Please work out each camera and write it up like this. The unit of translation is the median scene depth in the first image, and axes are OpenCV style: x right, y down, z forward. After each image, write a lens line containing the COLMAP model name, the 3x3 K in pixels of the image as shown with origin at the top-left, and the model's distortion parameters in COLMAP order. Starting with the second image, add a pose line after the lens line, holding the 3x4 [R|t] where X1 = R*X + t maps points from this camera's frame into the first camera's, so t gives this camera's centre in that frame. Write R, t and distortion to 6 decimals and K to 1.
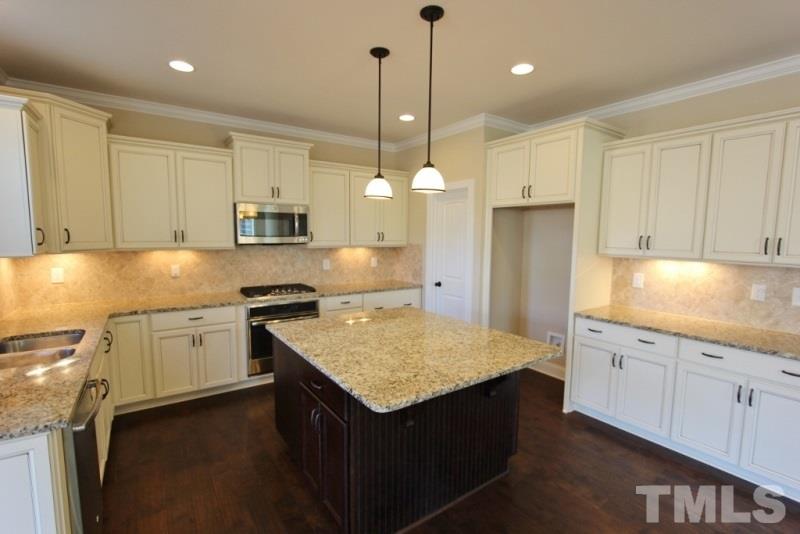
lens RADIAL K [[372.0, 0, 400.0], [0, 372.0, 267.0], [0, 0, 1]] dist [-0.000795, 0.000085]
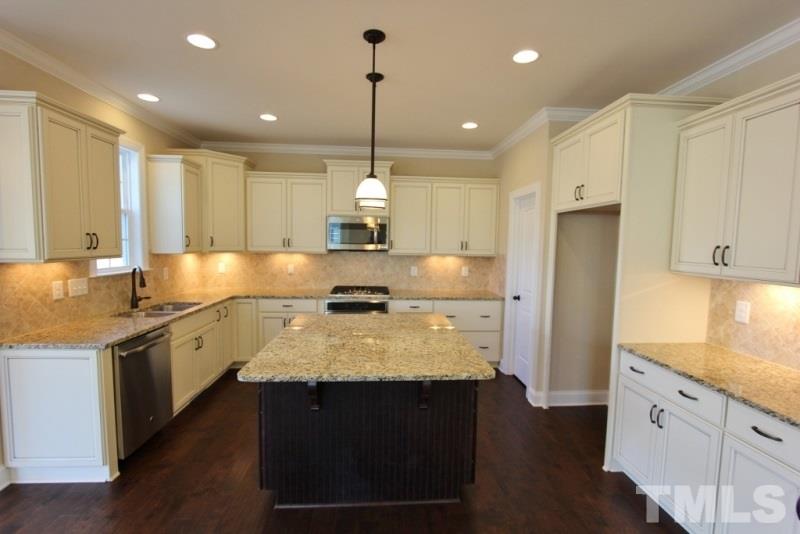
lens RADIAL K [[372.0, 0, 400.0], [0, 372.0, 267.0], [0, 0, 1]] dist [-0.000795, 0.000085]
pose [[0.853365, 0.040652, -0.519727, 0.432850], [-0.056576, 0.998288, -0.014812, 0.000035], [0.518235, 0.042044, 0.854204, 0.084280]]
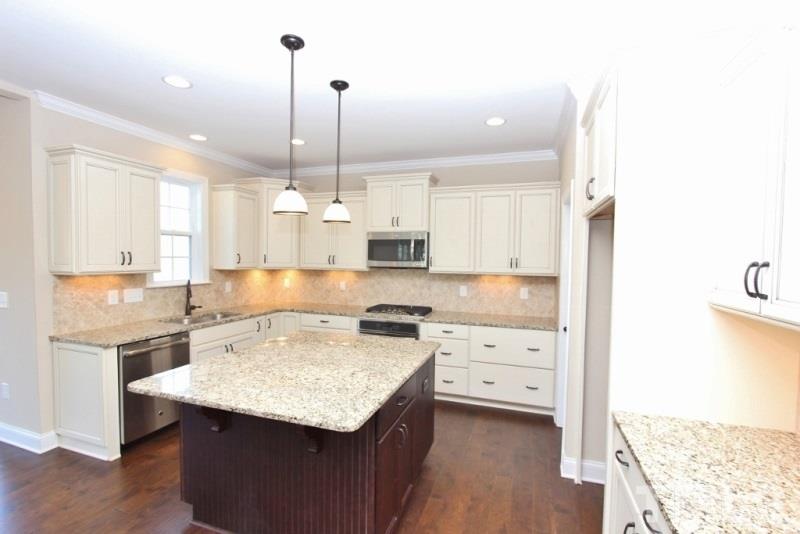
lens RADIAL K [[368.7, 0, 402.0], [0, 368.7, 270.1], [0, 0, 1]] dist [-0.010910, 0.000231]
pose [[0.586073, 0.024078, -0.809901, 0.637709], [-0.081639, 0.996226, -0.029460, -0.026454], [0.806135, 0.083386, 0.585827, 0.415868]]
